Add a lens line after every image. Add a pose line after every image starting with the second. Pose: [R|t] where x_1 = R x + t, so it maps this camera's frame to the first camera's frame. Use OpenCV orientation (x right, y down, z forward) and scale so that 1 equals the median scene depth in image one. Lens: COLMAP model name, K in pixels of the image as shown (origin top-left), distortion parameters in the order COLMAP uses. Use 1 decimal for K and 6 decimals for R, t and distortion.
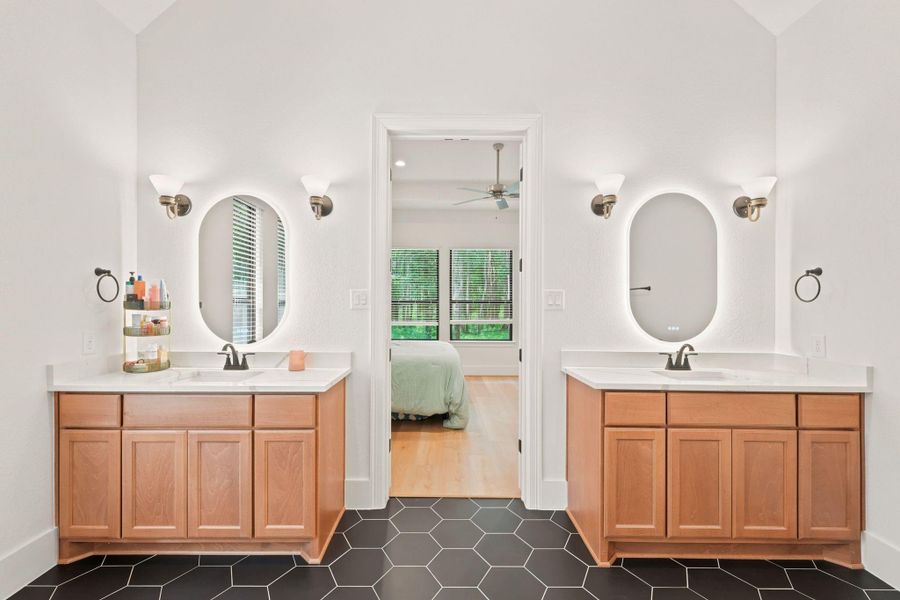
lens RADIAL K [[401.8, 0, 452.3], [0, 401.8, 301.7], [0, 0, 1]] dist [0.016970, -0.000094]
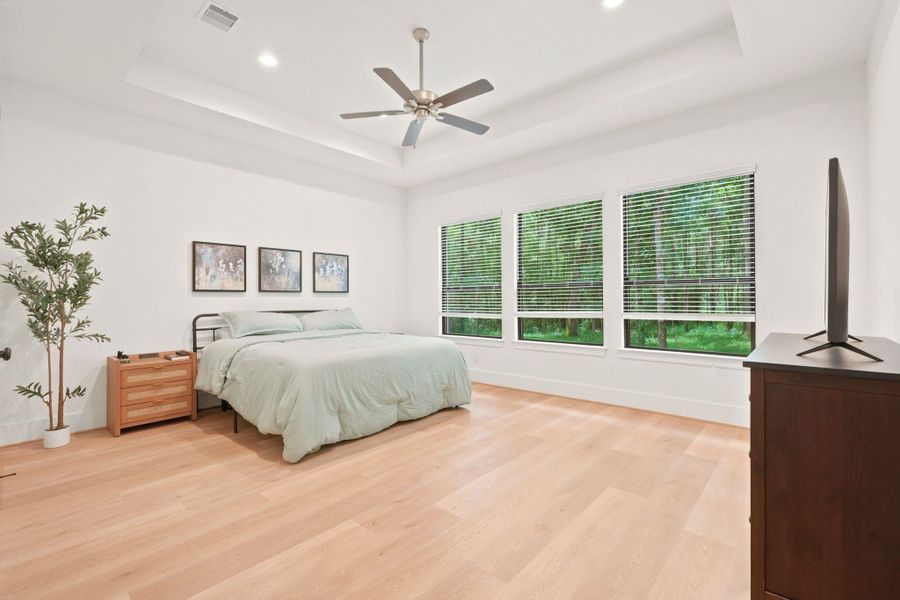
lens RADIAL K [[401.8, 0, 452.3], [0, 401.8, 301.7], [0, 0, 1]] dist [0.016970, -0.000094]
pose [[0.746878, -0.001866, -0.664959, 0.473455], [0.010398, 0.999907, 0.008874, 0.024307], [0.664880, -0.013542, 0.746827, 0.454894]]
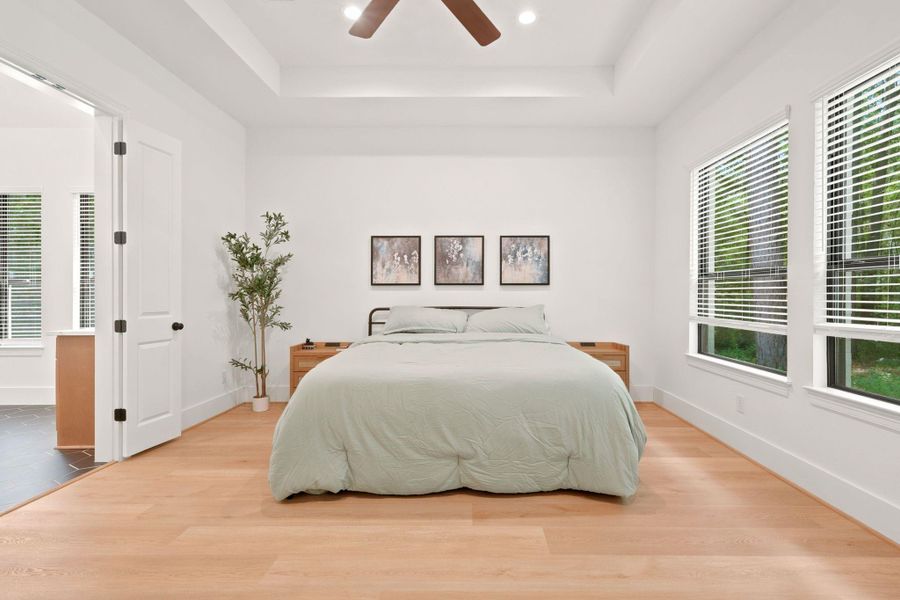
lens RADIAL K [[413.0, 0, 473.0], [0, 413.0, 296.0], [0, 0, 1]] dist [0.003087, 0.000279]
pose [[-0.005268, 0.002431, -0.999983, 0.400780], [0.005732, 0.999981, 0.002400, 0.026051], [0.999970, -0.005719, -0.005282, 0.864916]]
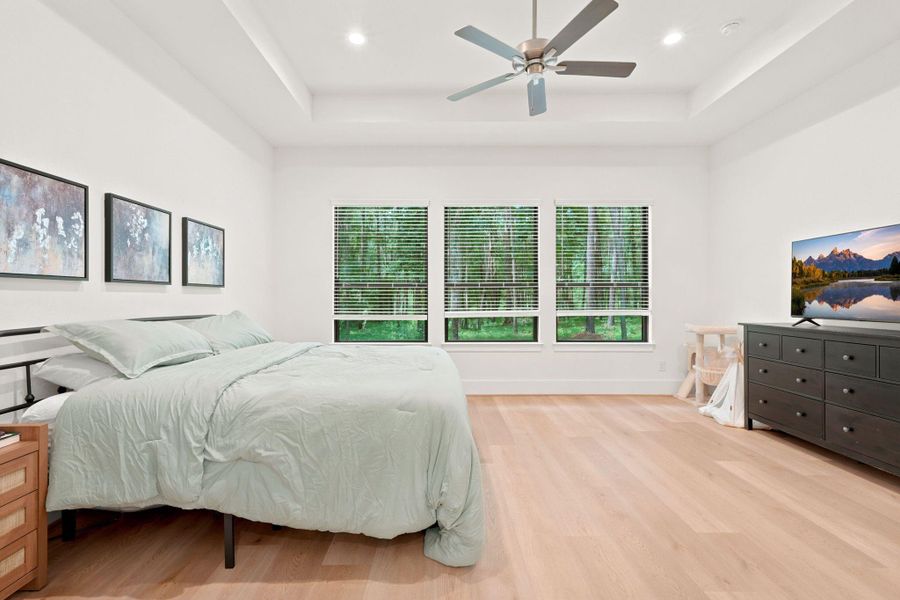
lens RADIAL K [[397.5, 0, 450.0], [0, 397.5, 300.0], [0, 0, 1]] dist [0.002384, 0.000053]
pose [[0.999988, -0.004906, 0.000746, 0.003956], [0.004900, 0.999955, 0.008122, 0.024522], [-0.000786, -0.008118, 0.999967, 0.399626]]
